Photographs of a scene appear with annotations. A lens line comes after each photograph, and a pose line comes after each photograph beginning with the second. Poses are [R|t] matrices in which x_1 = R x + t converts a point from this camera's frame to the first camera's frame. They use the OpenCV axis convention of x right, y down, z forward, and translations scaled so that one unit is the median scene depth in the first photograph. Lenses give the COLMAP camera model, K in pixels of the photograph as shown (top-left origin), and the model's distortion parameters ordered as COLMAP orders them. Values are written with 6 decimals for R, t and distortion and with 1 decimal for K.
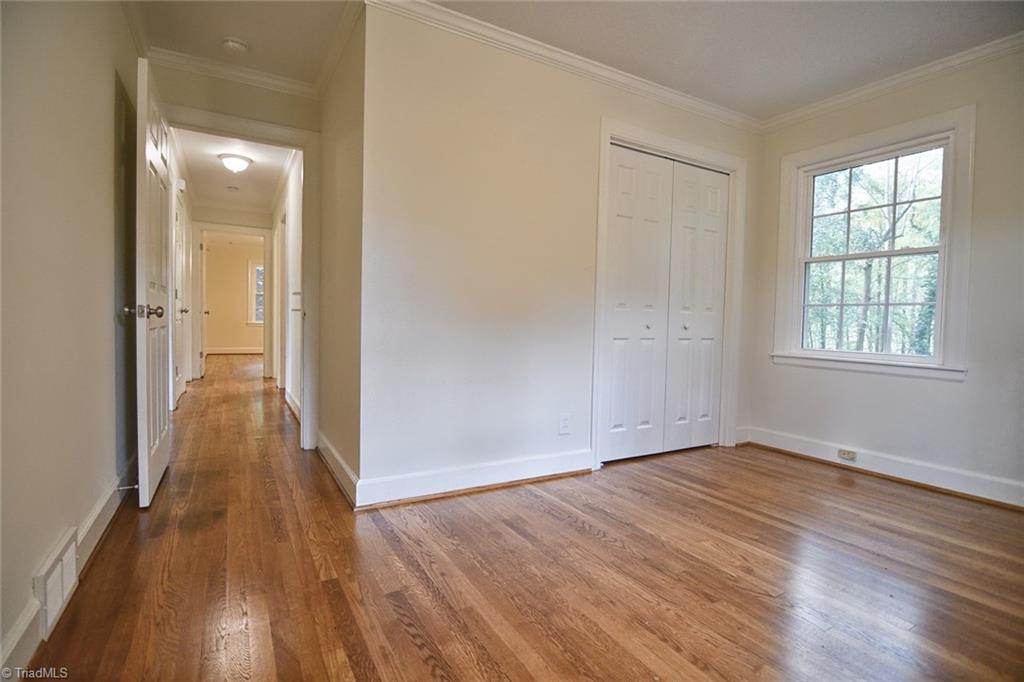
lens RADIAL K [[483.4, 0, 508.9], [0, 483.4, 336.7], [0, 0, 1]] dist [-0.014806, -0.000997]
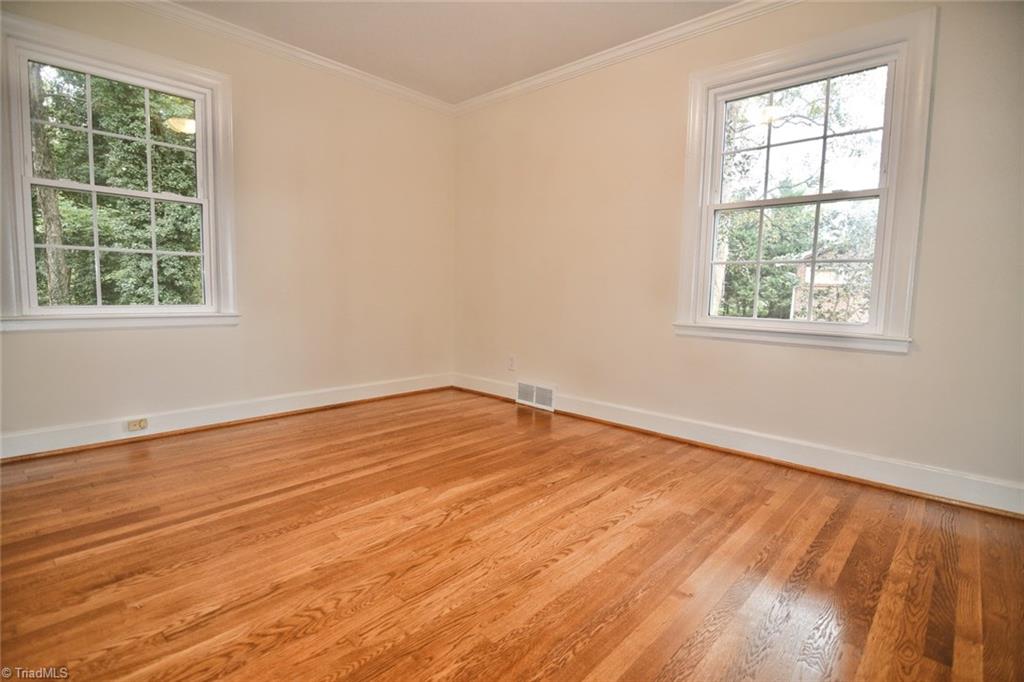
lens RADIAL K [[483.4, 0, 508.9], [0, 483.4, 336.7], [0, 0, 1]] dist [-0.014806, -0.000997]
pose [[-0.286280, -0.118511, 0.950789, -0.454773], [0.002386, 0.992230, 0.124395, -0.026836], [-0.958143, 0.037881, -0.283773, 0.957509]]
